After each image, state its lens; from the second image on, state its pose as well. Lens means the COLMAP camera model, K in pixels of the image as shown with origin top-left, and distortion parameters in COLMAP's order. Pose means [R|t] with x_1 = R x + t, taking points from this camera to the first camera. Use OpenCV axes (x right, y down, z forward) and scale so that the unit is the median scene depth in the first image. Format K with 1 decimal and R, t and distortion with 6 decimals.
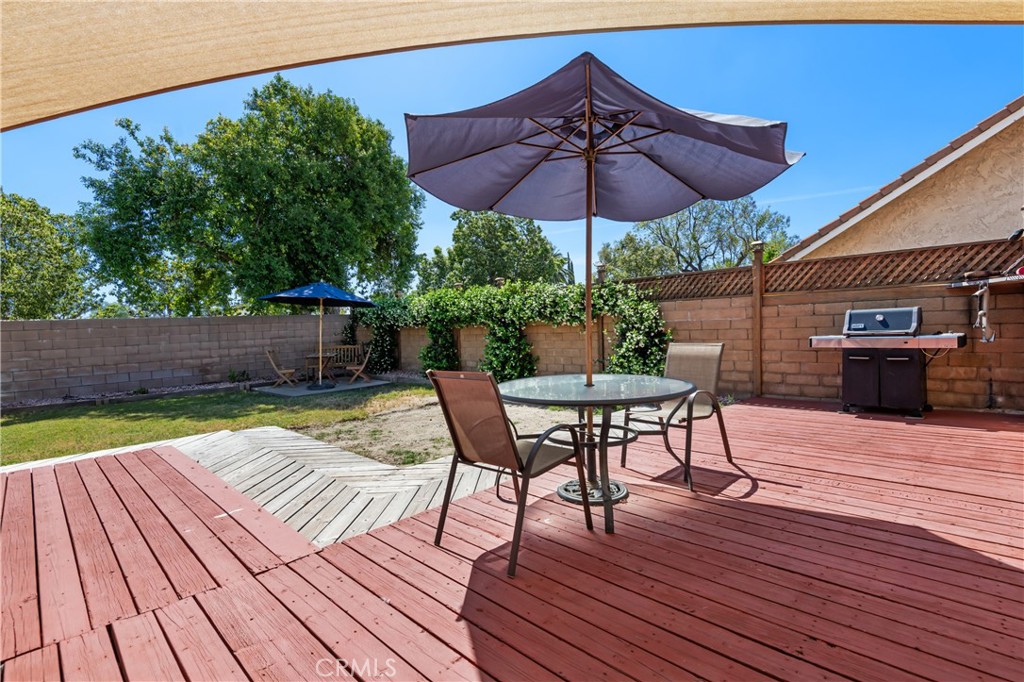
lens RADIAL K [[485.8, 0, 514.0], [0, 485.8, 351.6], [0, 0, 1]] dist [-0.012171, -0.001746]
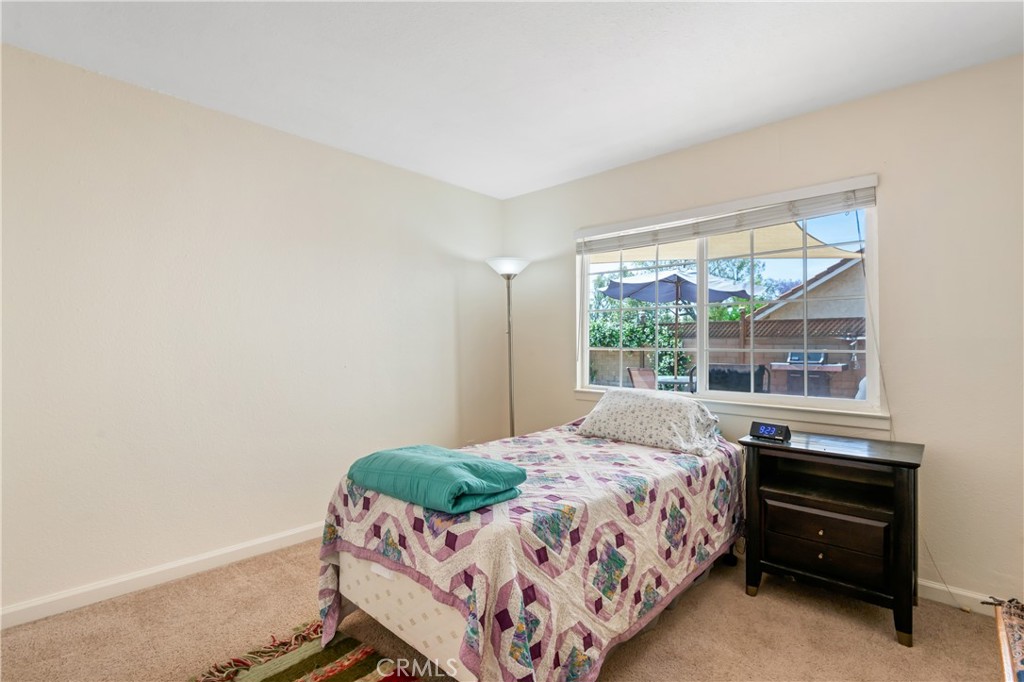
lens RADIAL K [[495.5, 0, 515.0], [0, 495.5, 341.7], [0, 0, 1]] dist [-0.003799, -0.000312]
pose [[0.998083, 0.039202, 0.047891, -0.345340], [-0.036485, 0.997745, -0.056345, 0.022586], [-0.049992, 0.054489, 0.997262, -0.637515]]
